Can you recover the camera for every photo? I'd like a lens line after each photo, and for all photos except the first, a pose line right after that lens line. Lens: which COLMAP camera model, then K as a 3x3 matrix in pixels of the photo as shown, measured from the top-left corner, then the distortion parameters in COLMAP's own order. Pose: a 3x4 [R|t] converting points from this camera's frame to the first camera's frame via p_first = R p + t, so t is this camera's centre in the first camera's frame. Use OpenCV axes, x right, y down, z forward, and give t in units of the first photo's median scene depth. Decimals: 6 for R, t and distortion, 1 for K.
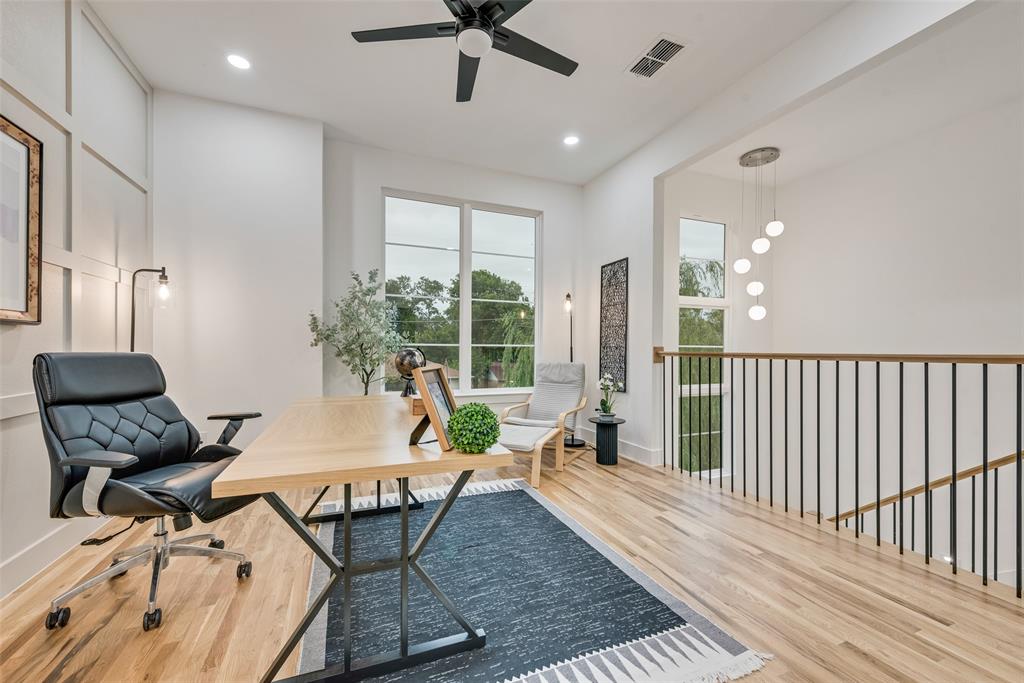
lens RADIAL K [[407.5, 0, 519.8], [0, 407.5, 346.9], [0, 0, 1]] dist [0.008674, -0.001383]
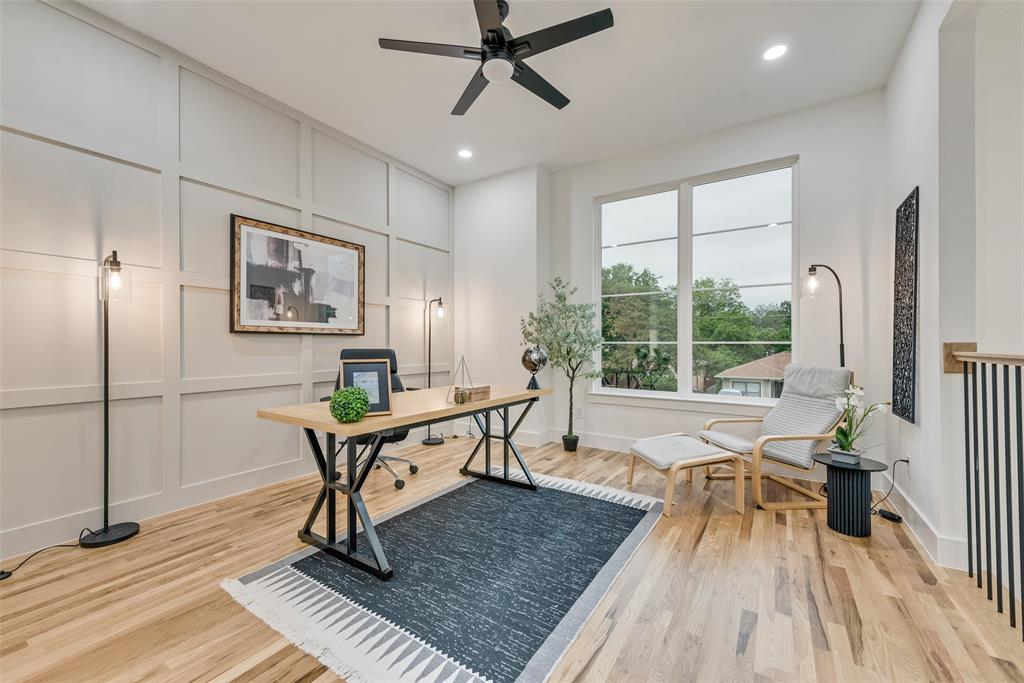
lens RADIAL K [[407.5, 0, 519.8], [0, 407.5, 341.3], [0, 0, 1]] dist [0.008674, -0.001383]
pose [[0.565938, -0.011786, -0.824363, 0.584922], [0.004216, 0.999926, -0.011402, 0.001737], [0.824437, 0.002978, 0.565946, 0.302959]]
